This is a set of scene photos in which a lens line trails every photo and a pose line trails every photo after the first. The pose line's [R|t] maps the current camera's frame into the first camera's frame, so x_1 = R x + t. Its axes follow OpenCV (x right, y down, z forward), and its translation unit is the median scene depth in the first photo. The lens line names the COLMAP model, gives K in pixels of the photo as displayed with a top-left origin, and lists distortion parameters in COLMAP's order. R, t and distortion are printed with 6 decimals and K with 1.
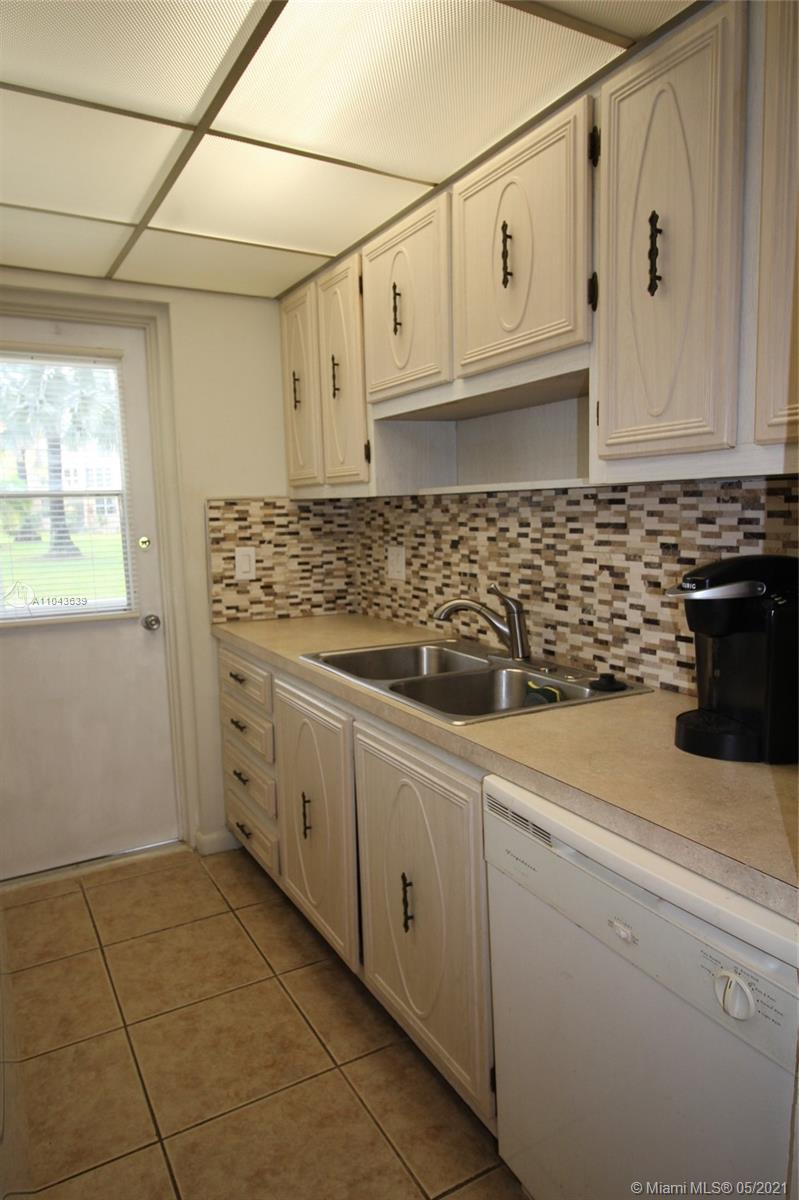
lens RADIAL K [[758.0, 0, 399.5], [0, 758.0, 600.0], [0, 0, 1]] dist [-0.002396, -0.002893]
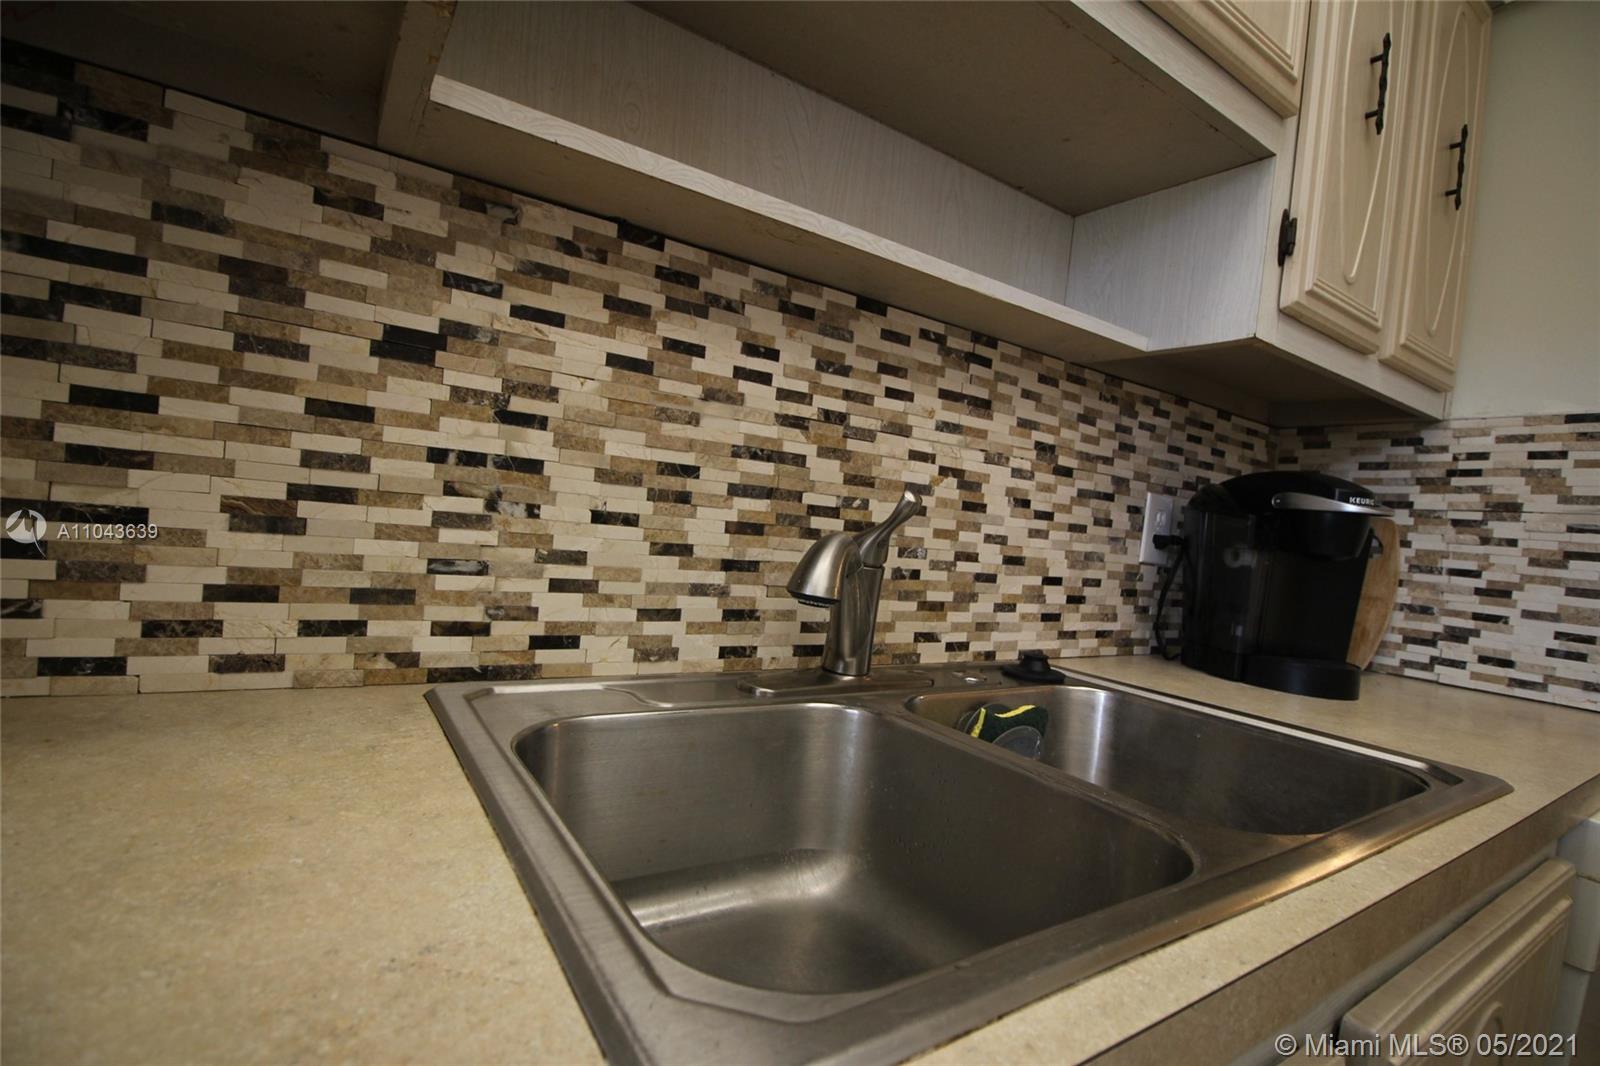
lens RADIAL K [[741.7, 0, 800.0], [0, 741.7, 533.0], [0, 0, 1]] dist [-0.000347, -0.014176]
pose [[-0.074928, -0.011740, 0.997120, -0.259592], [0.024800, 0.999599, 0.013633, -0.007558], [-0.996881, 0.025750, -0.074607, 1.119198]]
